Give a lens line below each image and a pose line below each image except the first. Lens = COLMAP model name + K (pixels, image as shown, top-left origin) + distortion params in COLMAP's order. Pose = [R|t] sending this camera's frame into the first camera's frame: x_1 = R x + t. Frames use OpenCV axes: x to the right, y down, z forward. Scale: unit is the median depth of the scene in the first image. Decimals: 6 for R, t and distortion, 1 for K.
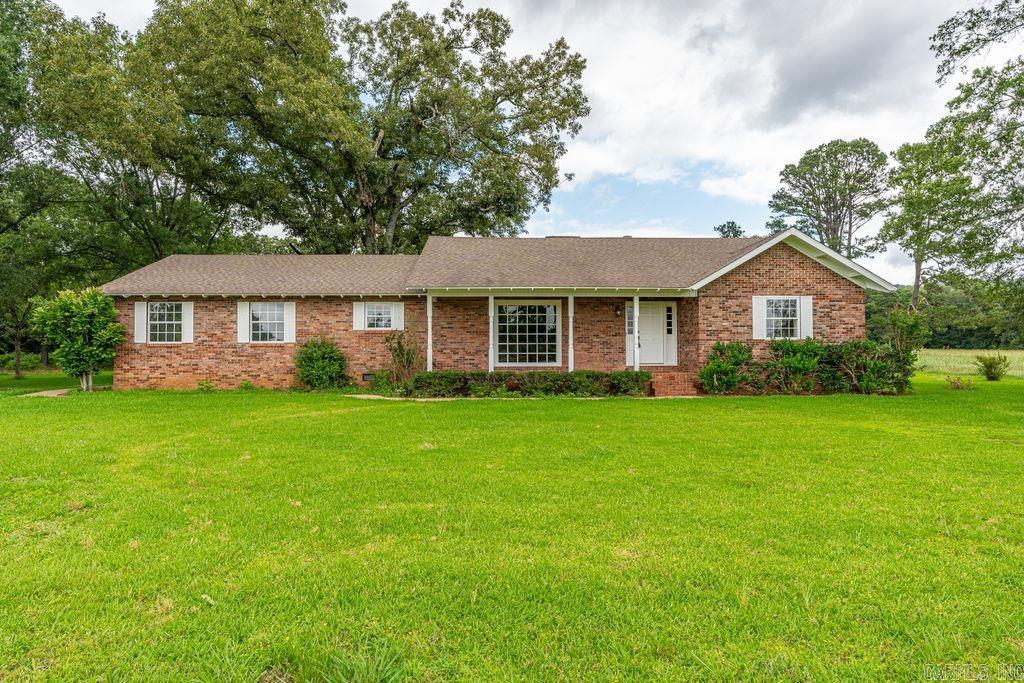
lens RADIAL K [[588.1, 0, 511.9], [0, 588.1, 343.4], [0, 0, 1]] dist [-0.002272, -0.000410]
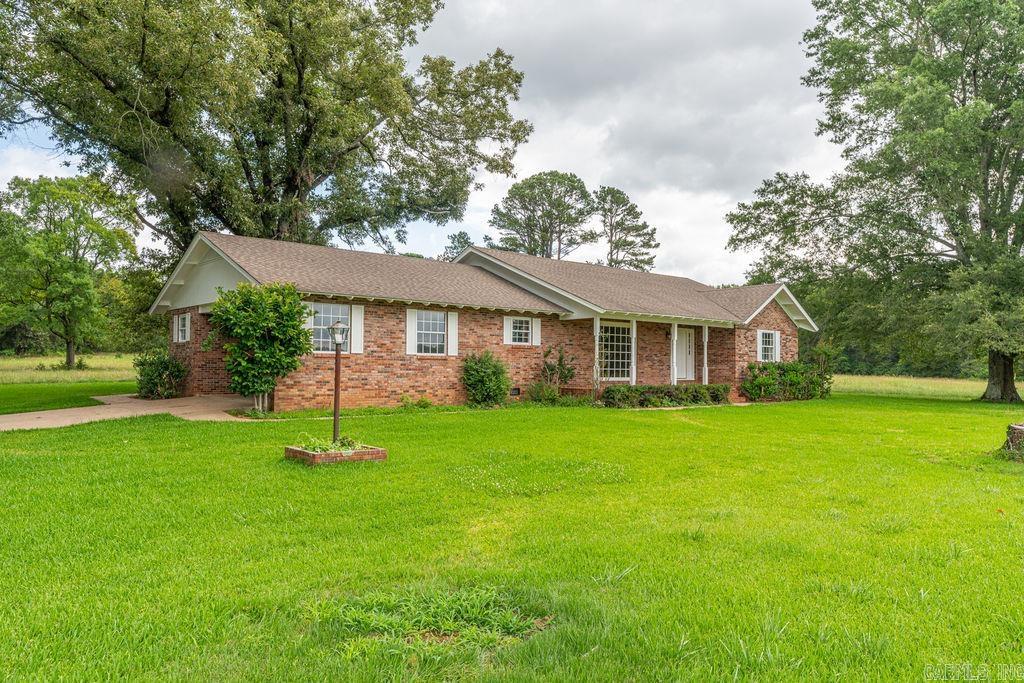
lens RADIAL K [[720.9, 0, 510.2], [0, 720.9, 341.9], [0, 0, 1]] dist [0.011820, 0.000664]
pose [[0.777518, 0.033396, 0.627973, -1.031162], [-0.026006, 0.999442, -0.020952, -0.001353], [-0.628323, -0.000040, 0.777953, 0.045788]]
